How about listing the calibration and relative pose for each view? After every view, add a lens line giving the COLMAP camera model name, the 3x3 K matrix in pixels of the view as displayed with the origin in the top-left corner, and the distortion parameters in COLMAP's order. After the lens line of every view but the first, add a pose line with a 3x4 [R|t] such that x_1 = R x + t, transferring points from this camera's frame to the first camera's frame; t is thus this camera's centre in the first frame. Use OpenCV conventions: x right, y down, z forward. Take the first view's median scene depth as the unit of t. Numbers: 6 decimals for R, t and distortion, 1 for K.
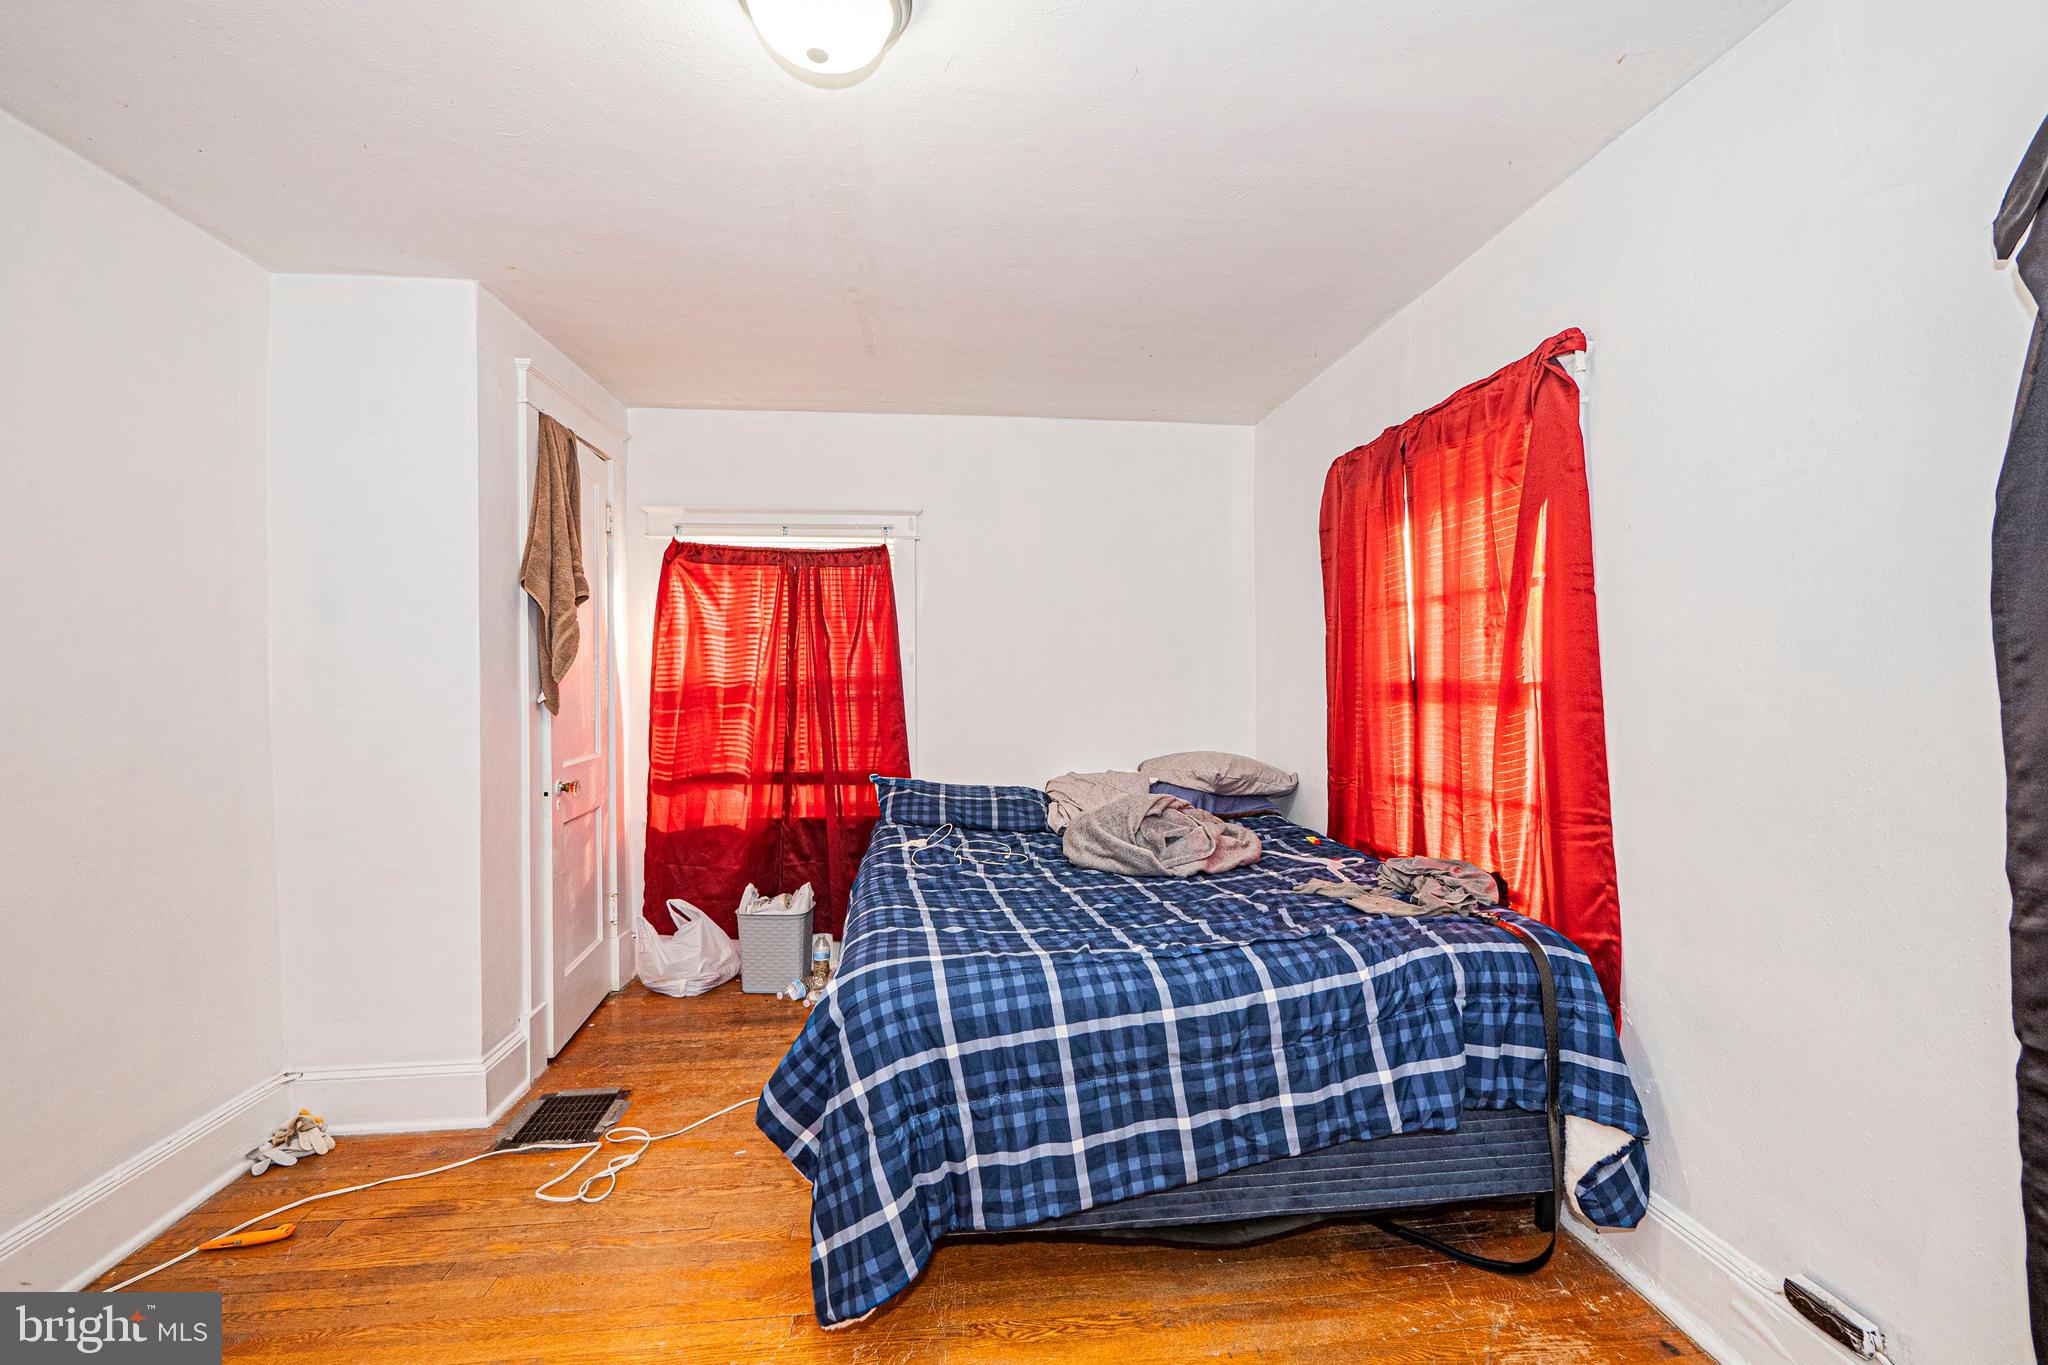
lens RADIAL K [[864.4, 0, 1018.3], [0, 864.4, 691.2], [0, 0, 1]] dist [-0.004216, 0.000481]
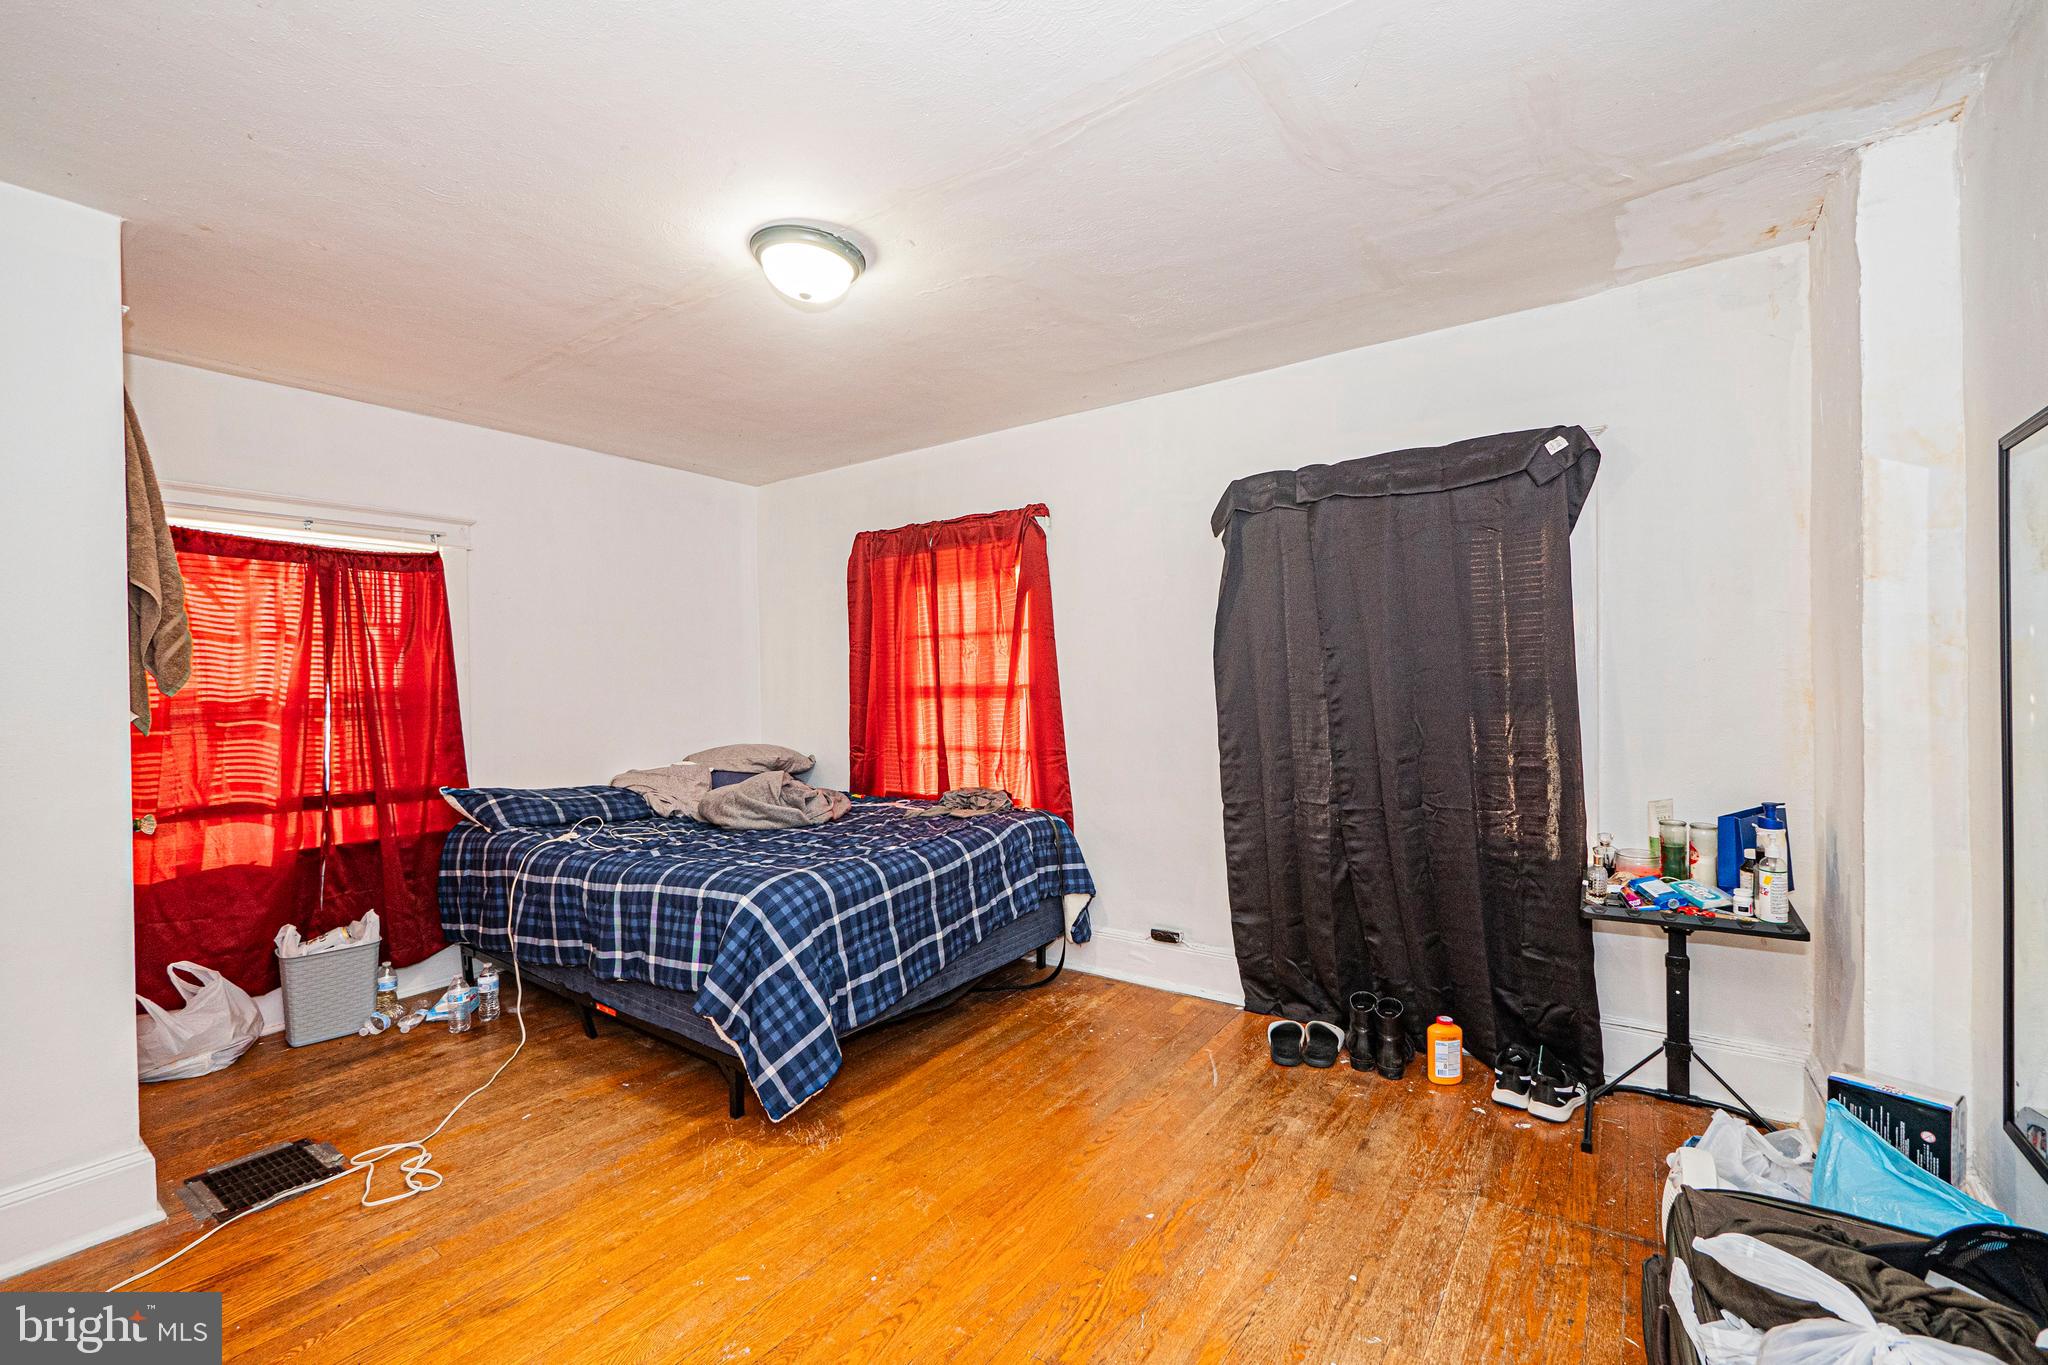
lens RADIAL K [[864.4, 0, 1018.3], [0, 864.4, 691.2], [0, 0, 1]] dist [-0.004216, 0.000481]
pose [[0.665148, -0.014402, 0.746573, -0.946245], [0.023524, 0.999722, -0.001673, 0.008641], [-0.746341, 0.018676, 0.665302, -0.283039]]
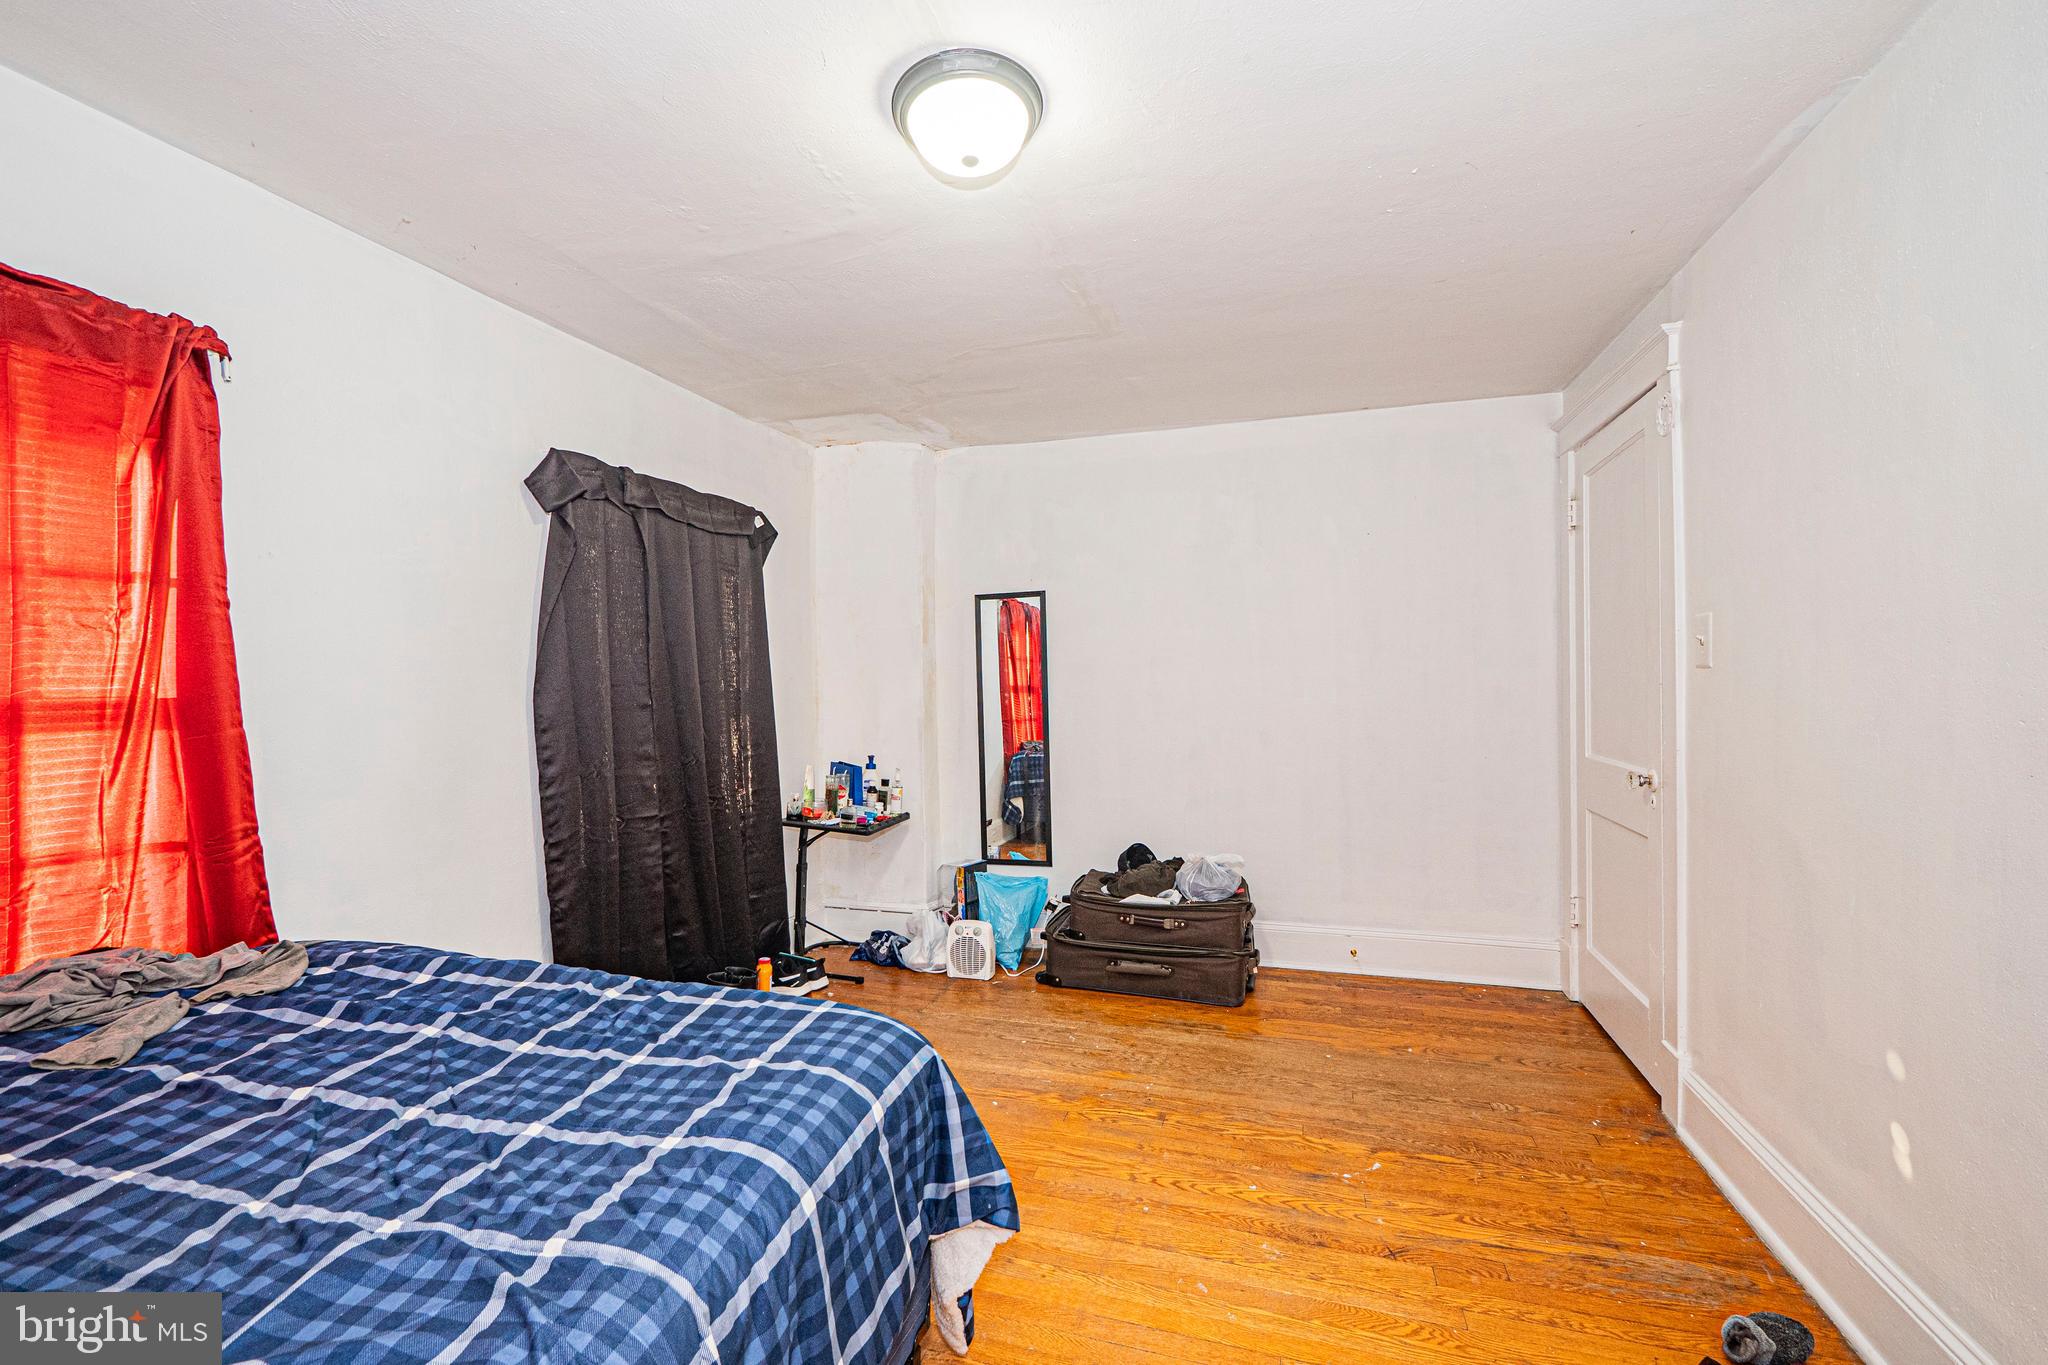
lens RADIAL K [[864.4, 0, 1018.3], [0, 864.4, 691.2], [0, 0, 1]] dist [-0.004216, 0.000481]
pose [[-0.919172, 0.008784, 0.393758, -0.600826], [0.018743, 0.999594, 0.021456, -0.022797], [-0.393410, 0.027102, -0.918964, 1.660917]]
